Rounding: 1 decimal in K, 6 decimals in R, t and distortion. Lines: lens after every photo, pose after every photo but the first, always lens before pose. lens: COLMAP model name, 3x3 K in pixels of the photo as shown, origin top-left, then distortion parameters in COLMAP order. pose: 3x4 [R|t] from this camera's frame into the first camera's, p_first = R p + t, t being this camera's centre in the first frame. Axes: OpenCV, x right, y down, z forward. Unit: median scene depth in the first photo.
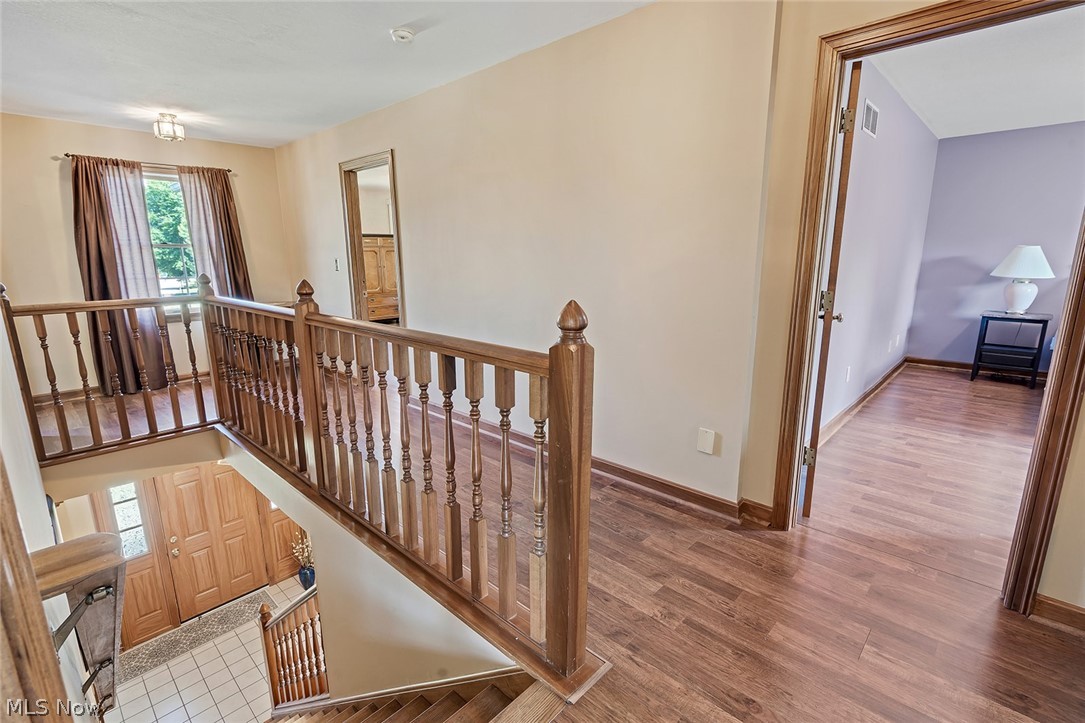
lens RADIAL K [[499.9, 0, 541.1], [0, 499.9, 356.0], [0, 0, 1]] dist [-0.003389, 0.000543]
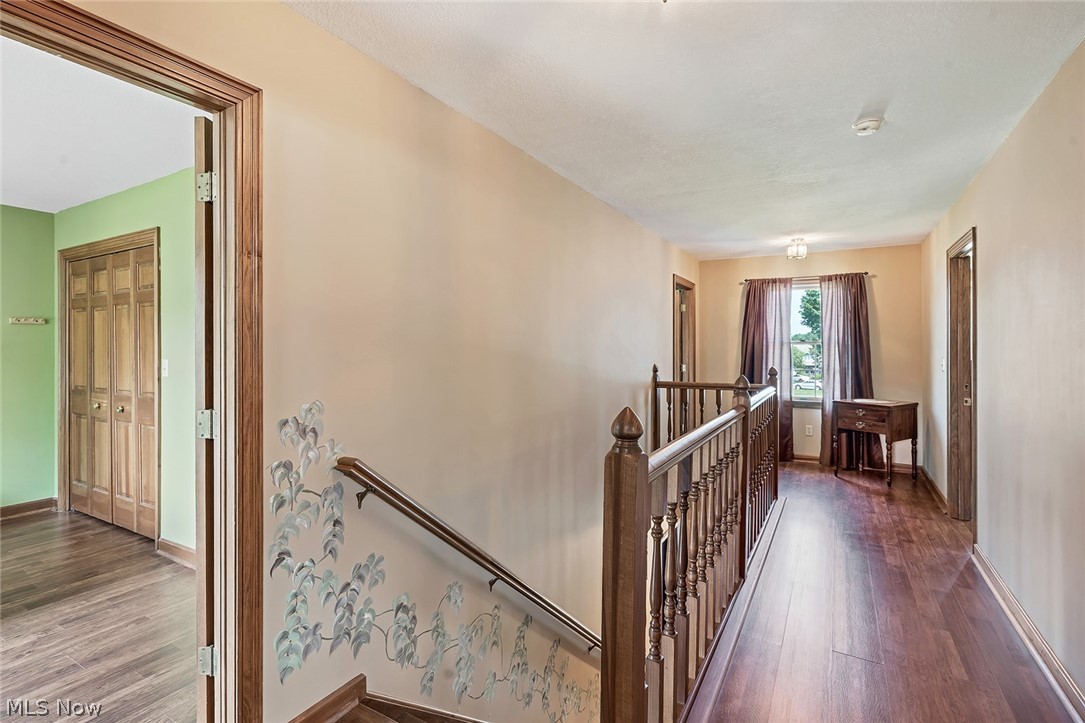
lens RADIAL K [[499.9, 0, 541.1], [0, 499.9, 356.0], [0, 0, 1]] dist [-0.003389, 0.000543]
pose [[0.220459, 0.025537, -0.975062, 0.276854], [-0.205563, 0.978422, -0.020852, -0.044673], [0.953489, 0.205034, 0.220951, 0.173046]]
